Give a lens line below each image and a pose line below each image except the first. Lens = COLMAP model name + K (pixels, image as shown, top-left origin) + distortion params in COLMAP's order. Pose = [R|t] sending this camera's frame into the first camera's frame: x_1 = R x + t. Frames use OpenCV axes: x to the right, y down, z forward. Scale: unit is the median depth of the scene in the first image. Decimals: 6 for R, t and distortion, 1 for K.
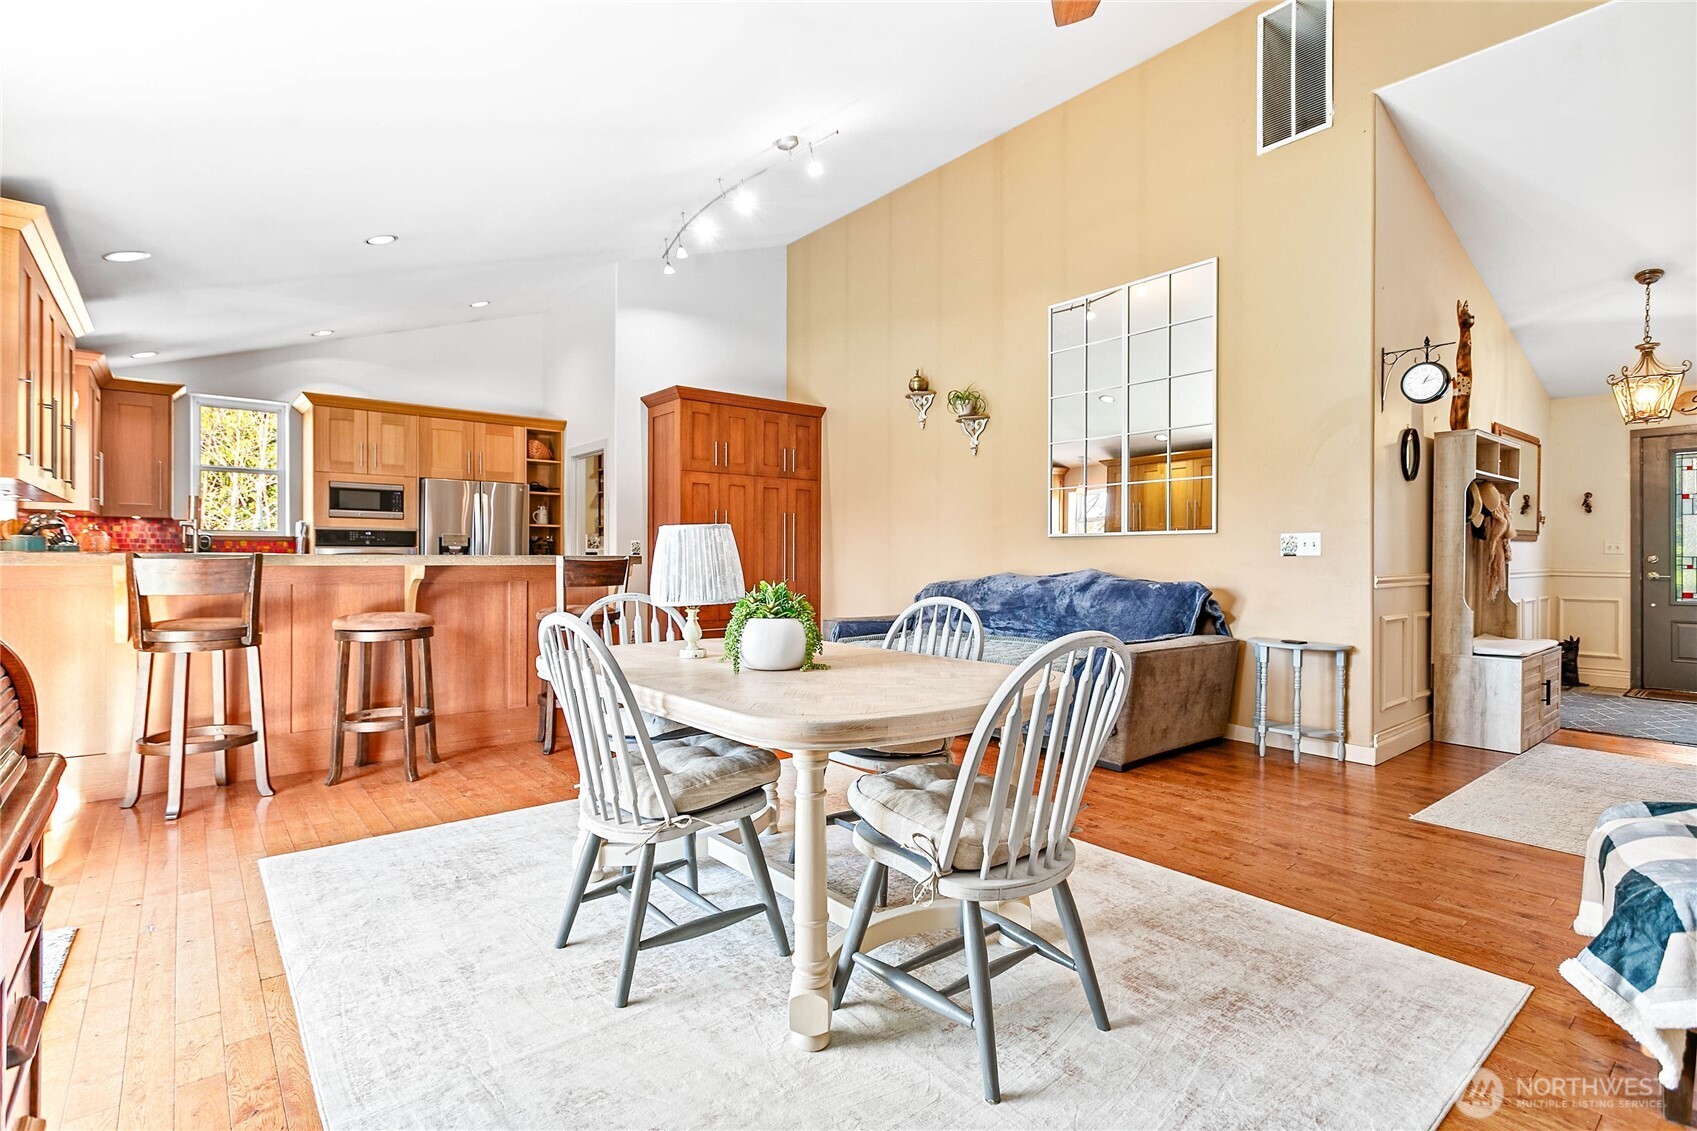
lens RADIAL K [[808.0, 0, 848.5], [0, 808.0, 565.5], [0, 0, 1]] dist [-0.000253, 0.000599]
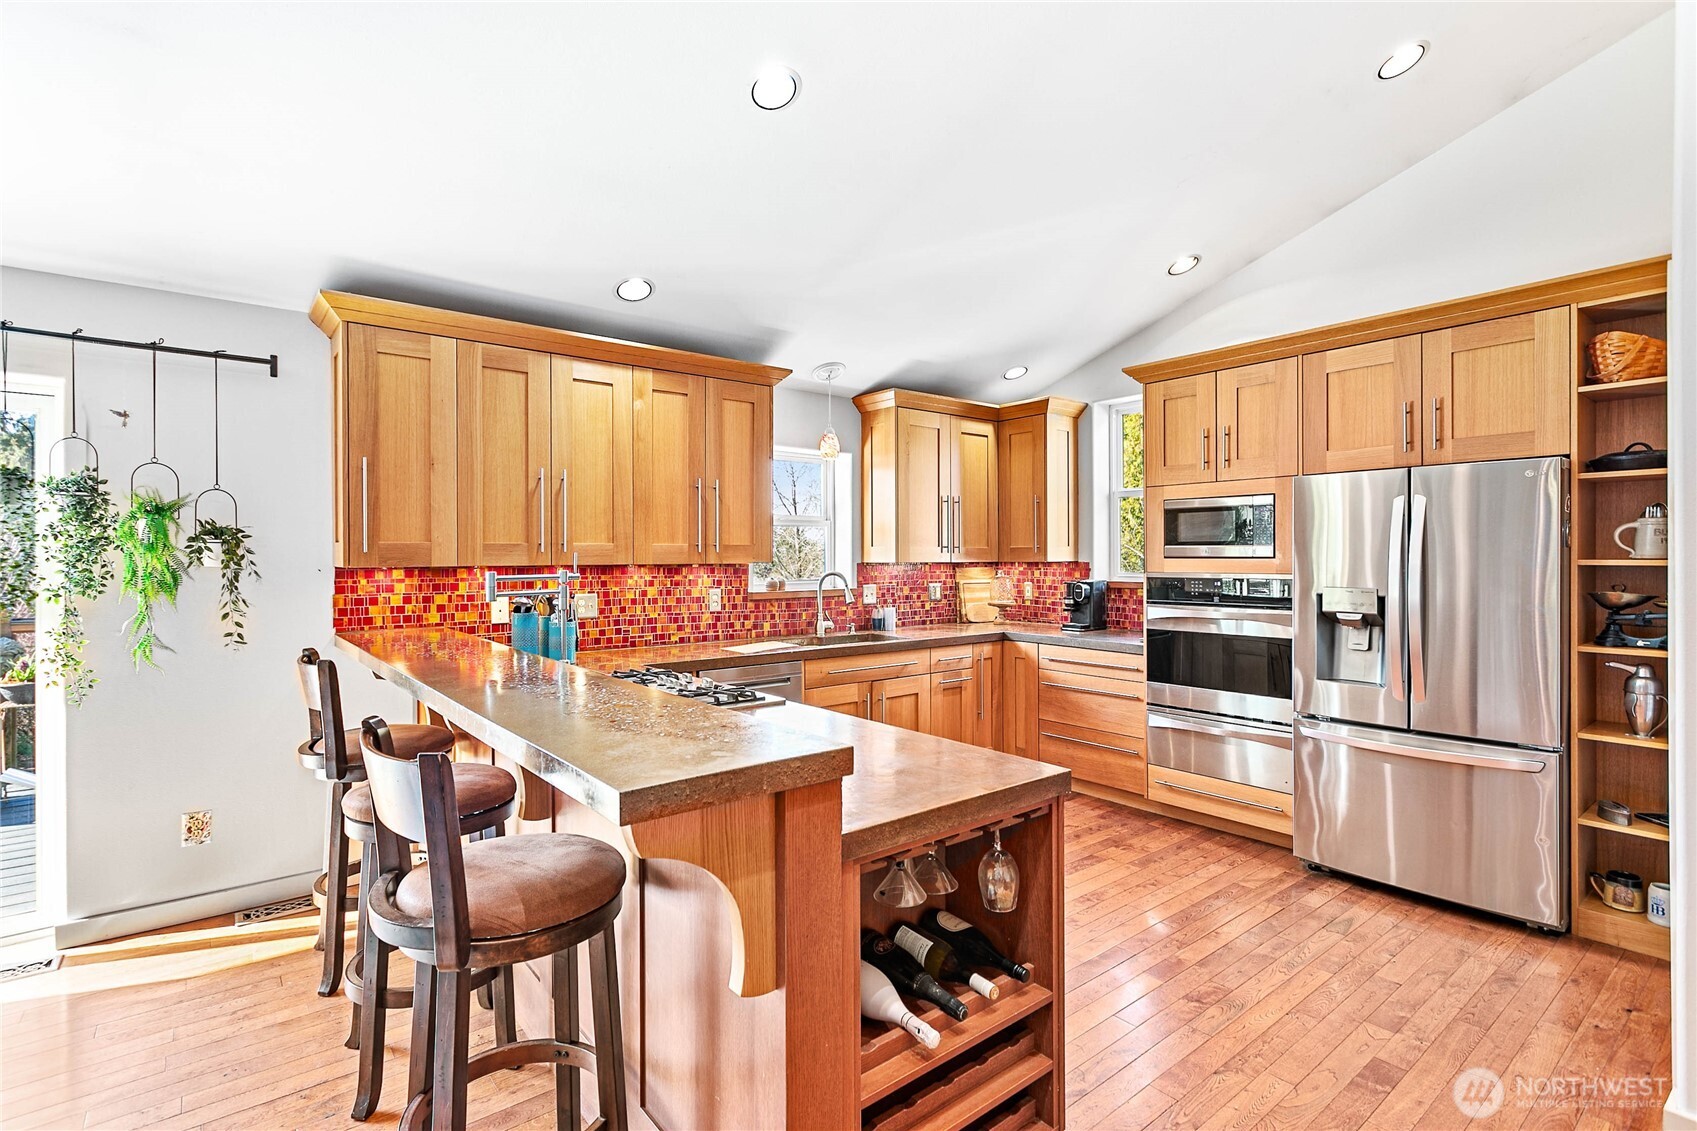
lens RADIAL K [[808.0, 0, 848.5], [0, 808.0, 565.5], [0, 0, 1]] dist [-0.000253, 0.000599]
pose [[-0.006306, 0.005837, -0.999963, -0.011390], [-0.003008, 0.999978, 0.005856, -0.056511], [0.999976, 0.003045, -0.006288, 0.758462]]
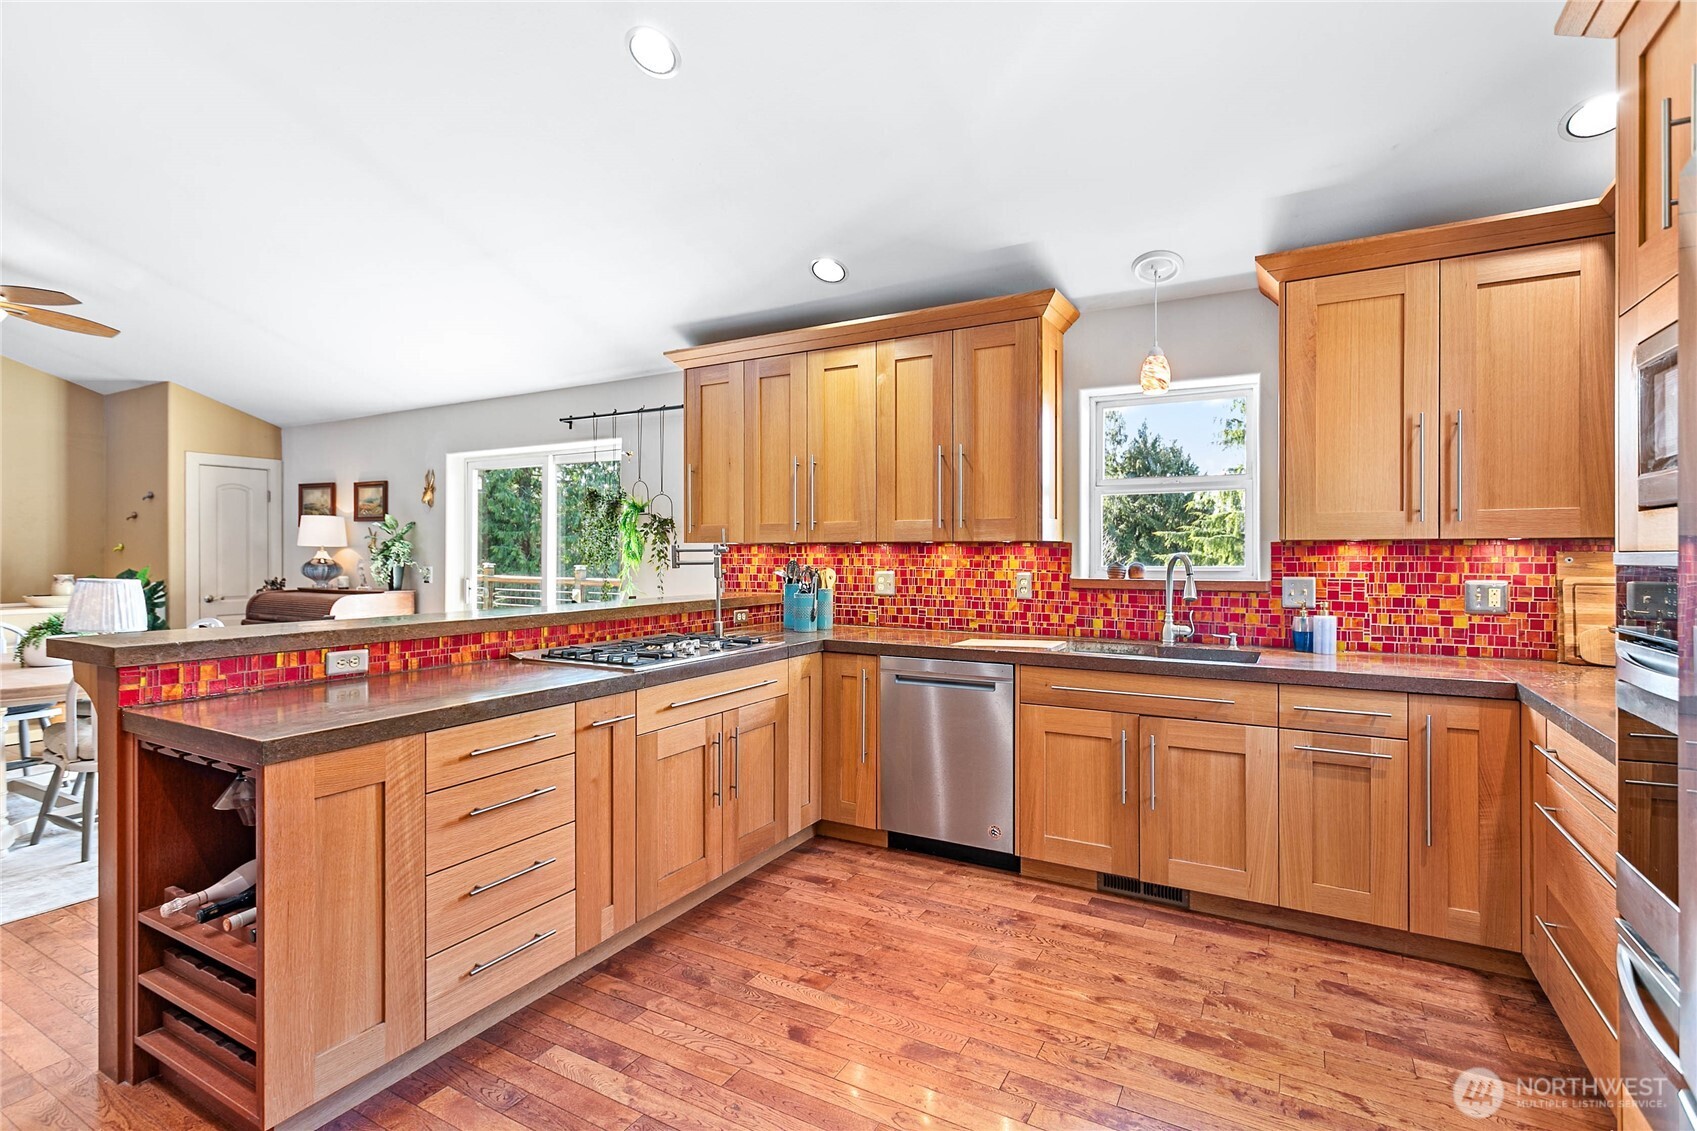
lens RADIAL K [[808.0, 0, 848.5], [0, 808.0, 565.5], [0, 0, 1]] dist [-0.000253, 0.000599]
pose [[-0.932441, 0.000431, -0.361321, -0.363728], [-0.007006, 0.999790, 0.019274, -0.047651], [0.361253, 0.020503, -0.932242, 1.129068]]
